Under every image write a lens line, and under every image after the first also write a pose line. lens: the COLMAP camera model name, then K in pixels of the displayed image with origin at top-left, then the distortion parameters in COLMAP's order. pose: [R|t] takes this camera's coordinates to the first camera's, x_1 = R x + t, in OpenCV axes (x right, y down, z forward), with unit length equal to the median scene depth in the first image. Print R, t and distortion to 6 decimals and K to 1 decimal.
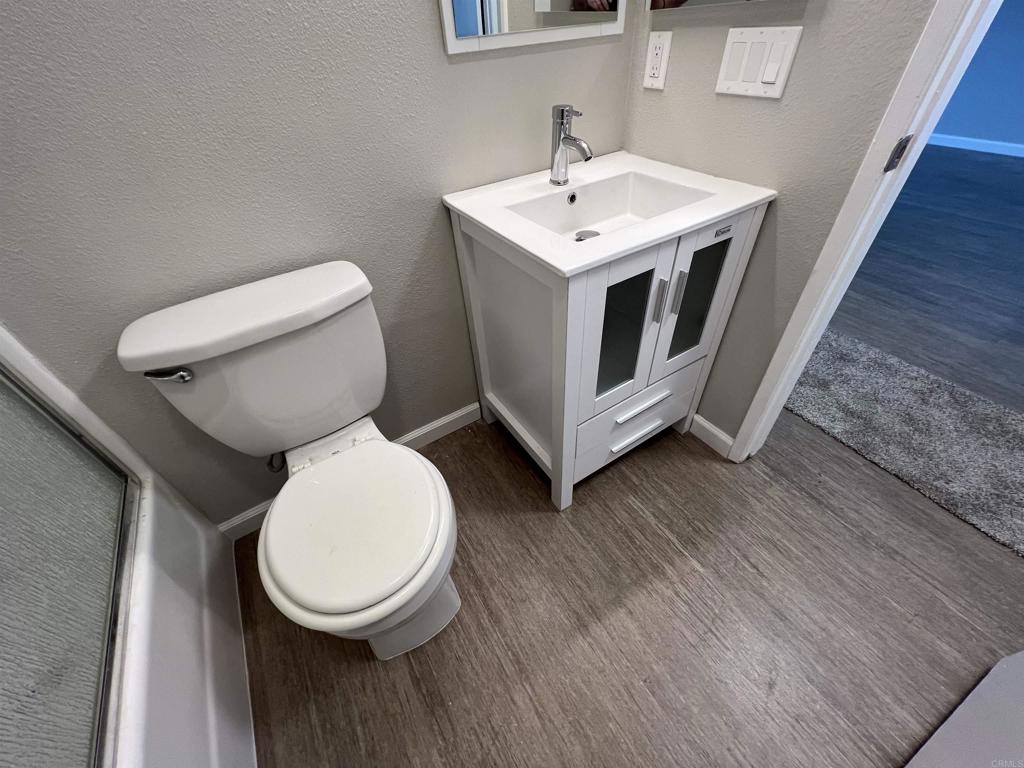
lens RADIAL K [[406.2, 0, 510.8], [0, 406.2, 383.9], [0, 0, 1]] dist [-0.004212, 0.000692]
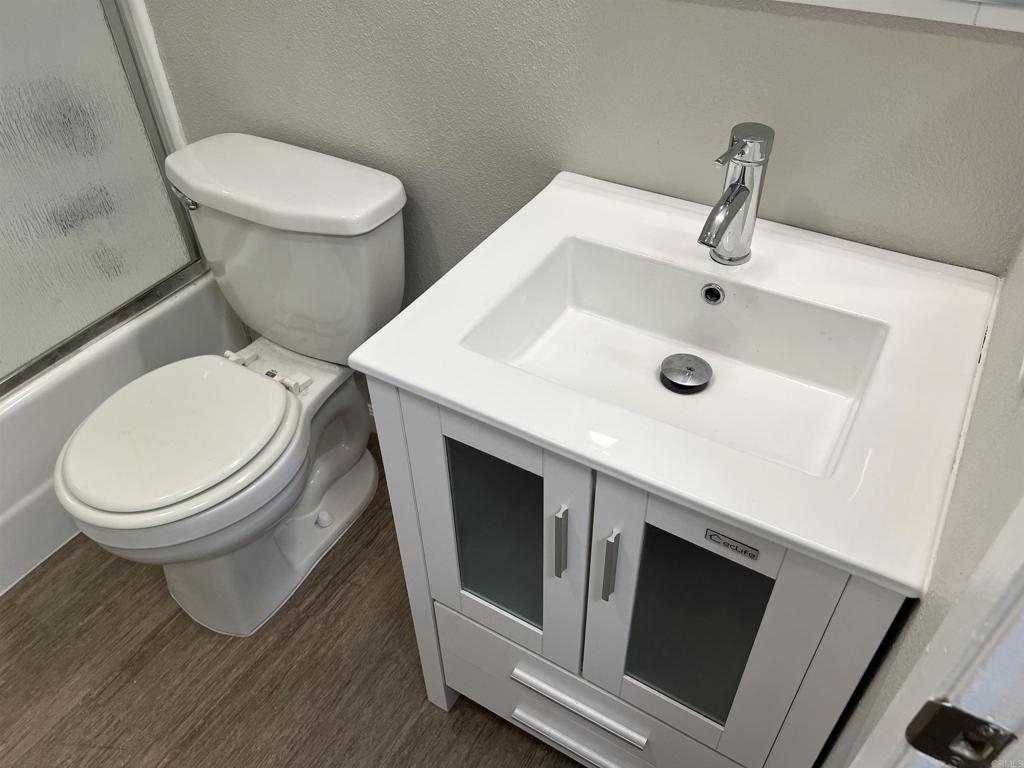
lens RADIAL K [[763.9, 0, 512.6], [0, 763.9, 385.1], [0, 0, 1]] dist [0.053689, -0.058432]
pose [[0.454739, 0.630264, -0.629269, 0.769555], [-0.600870, 0.738630, 0.305582, -0.568980], [0.657394, 0.239149, 0.714591, 0.226984]]
